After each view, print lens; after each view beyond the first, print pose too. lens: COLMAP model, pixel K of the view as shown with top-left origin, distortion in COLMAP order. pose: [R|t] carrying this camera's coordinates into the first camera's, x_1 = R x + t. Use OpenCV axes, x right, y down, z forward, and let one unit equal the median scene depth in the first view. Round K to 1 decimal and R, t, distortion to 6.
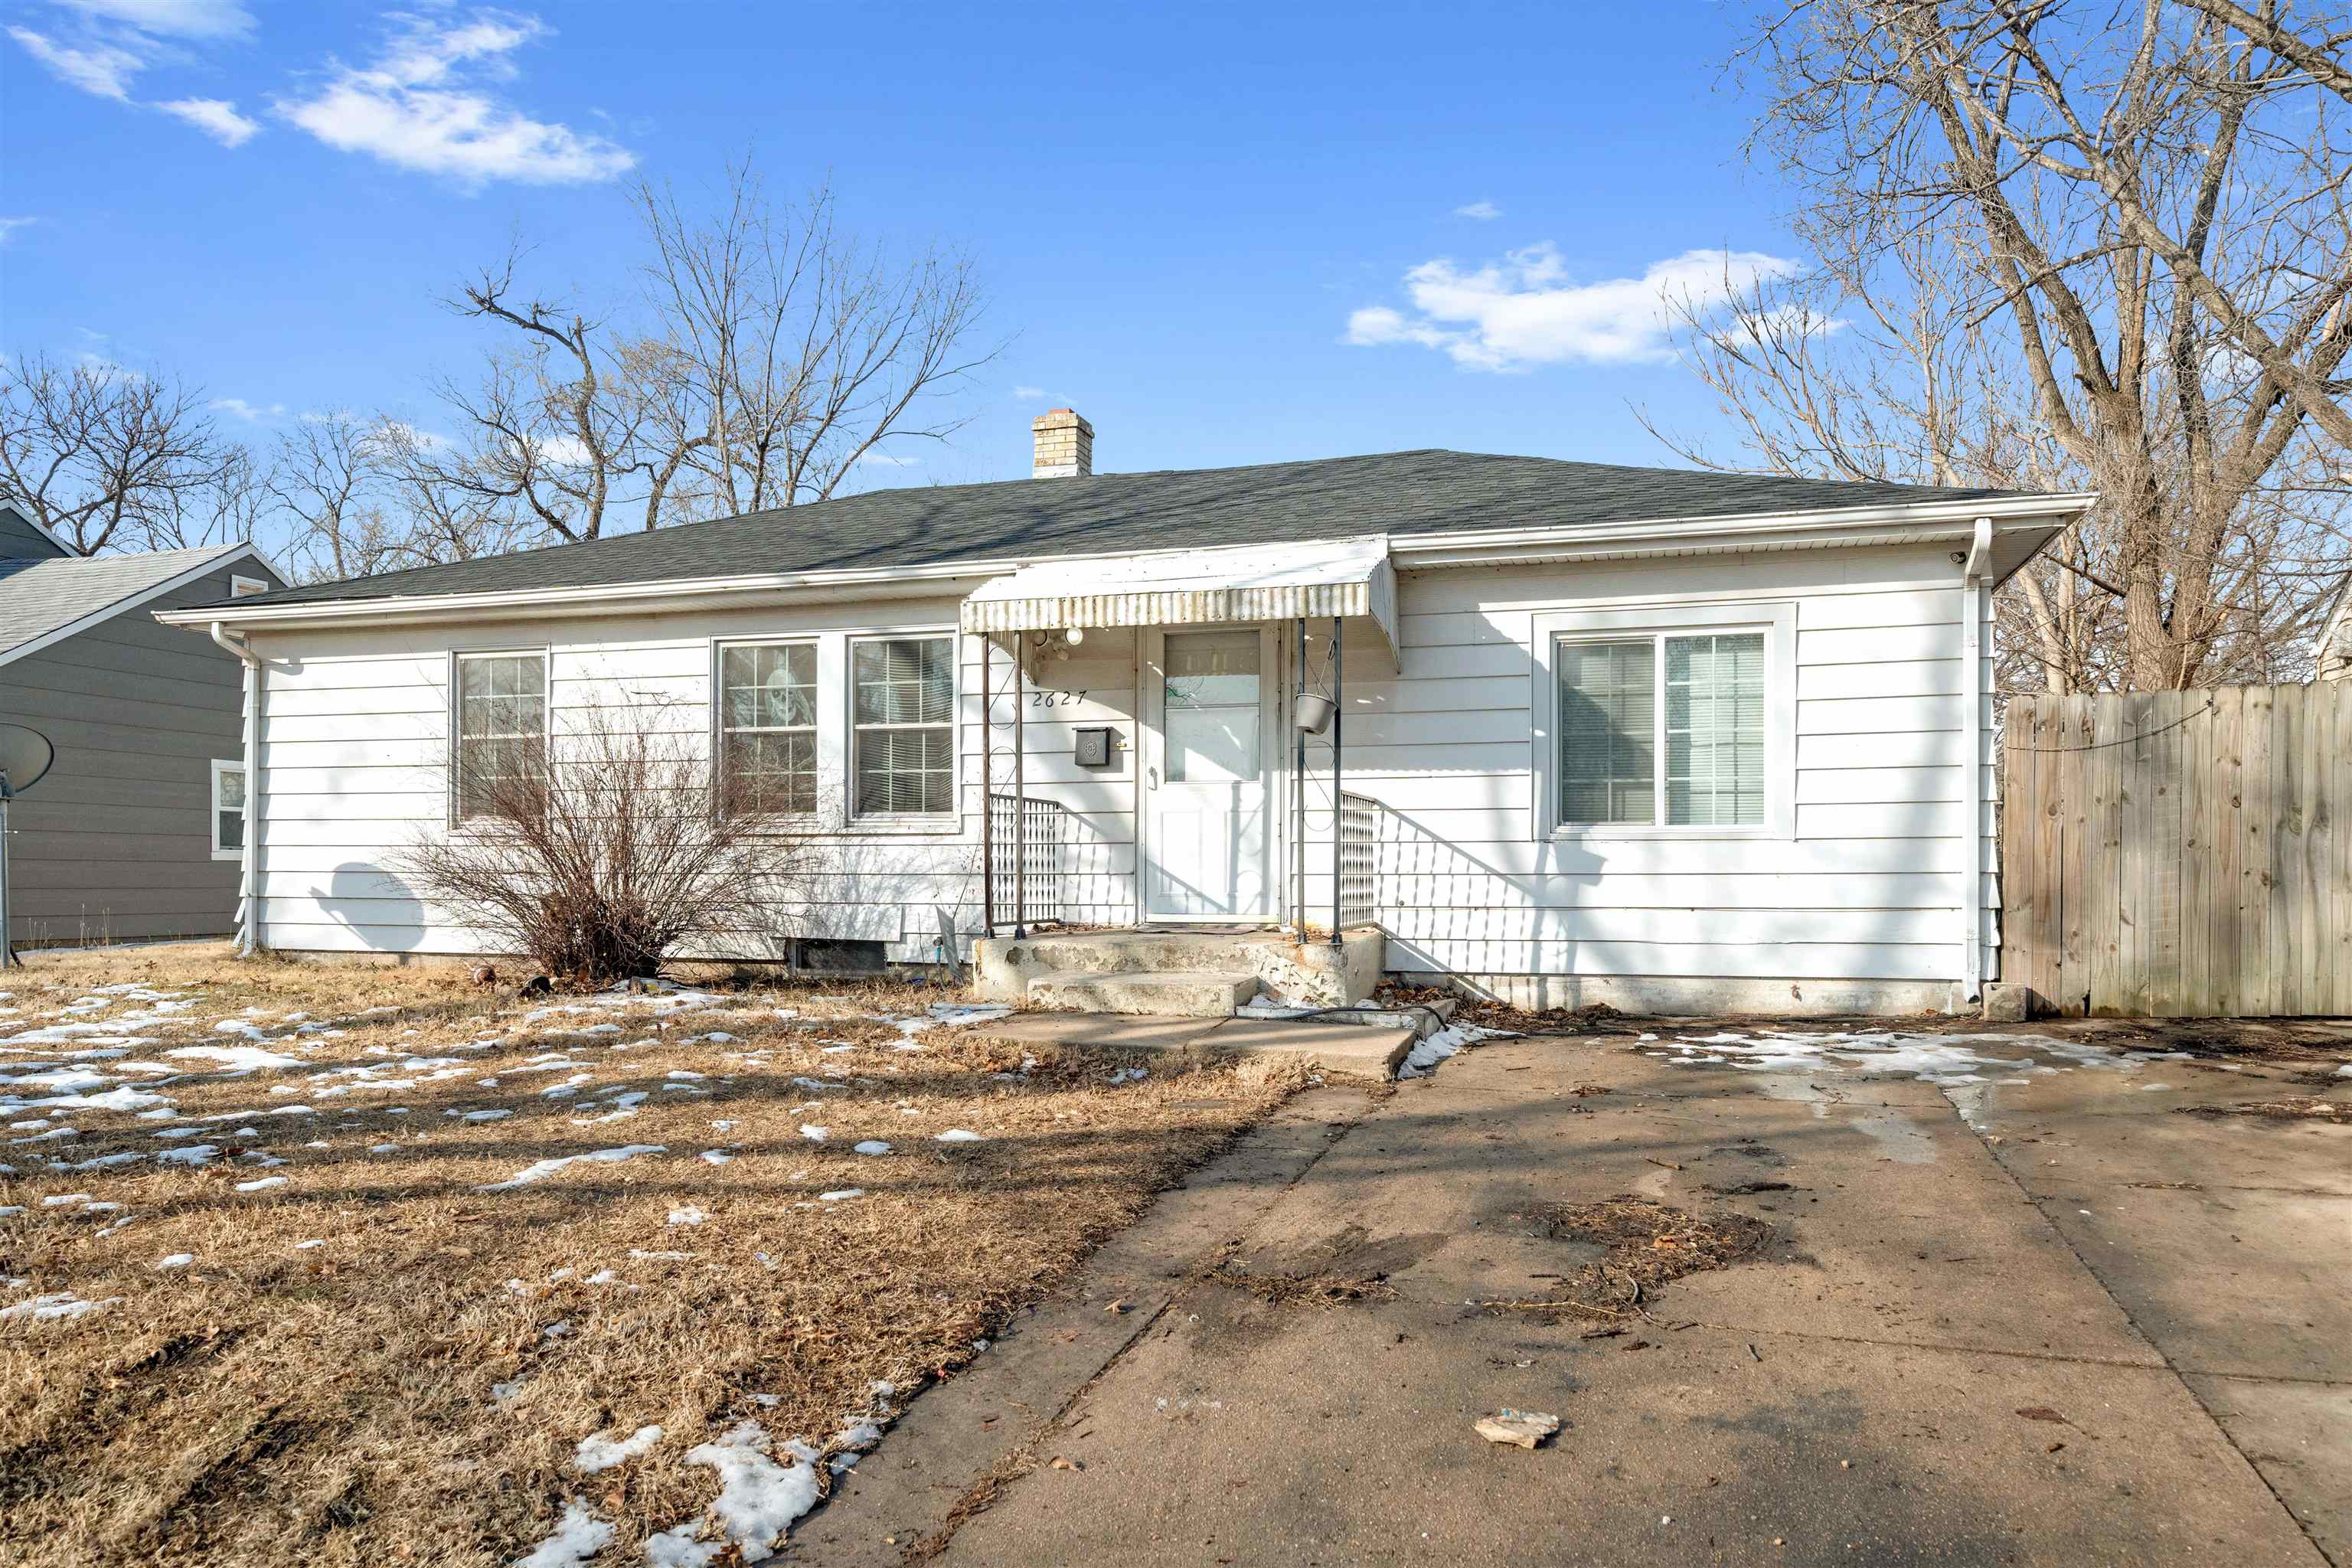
lens RADIAL K [[1602.3, 0, 1231.1], [0, 1602.3, 876.0], [0, 0, 1]] dist [-0.003874, 0.000254]
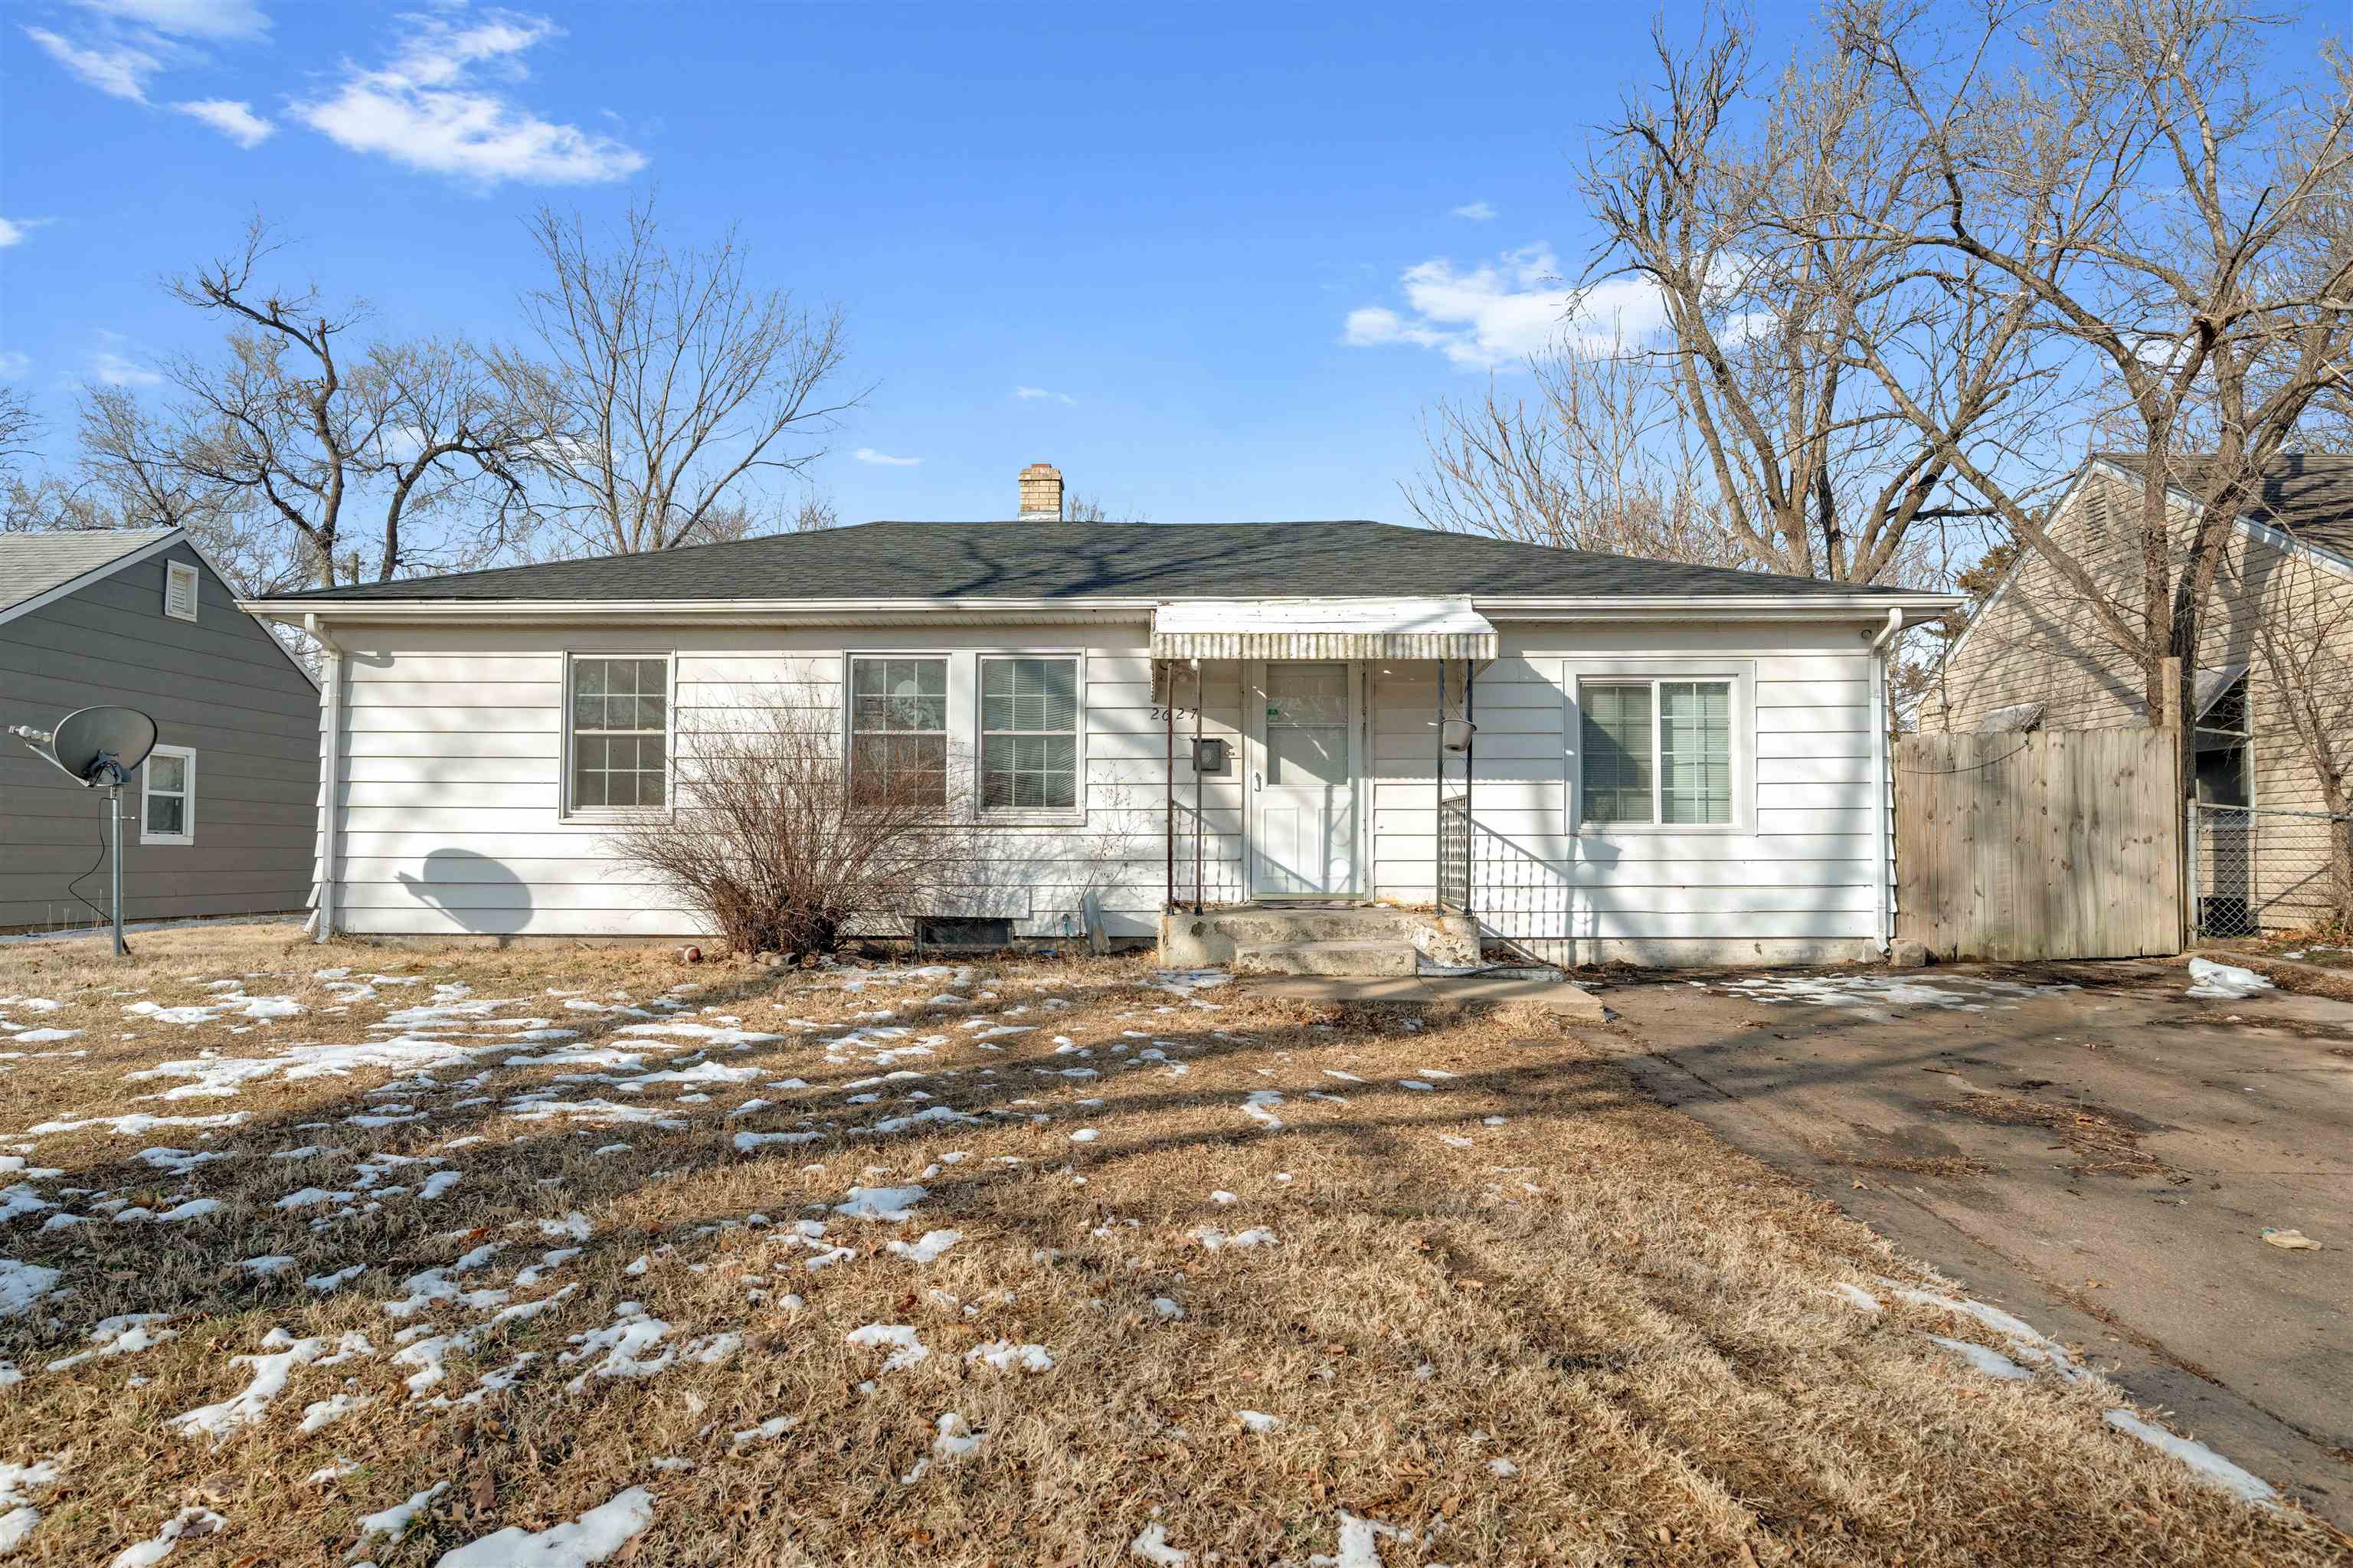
lens RADIAL K [[1381.2, 0, 1174.8], [0, 1381.2, 804.5], [0, 0, 1]] dist [-0.000857, -0.002497]
pose [[0.963096, 0.010445, 0.268957, -0.418527], [-0.000294, 0.999287, -0.037752, -0.004333], [-0.269159, 0.036280, 0.962412, 0.008363]]
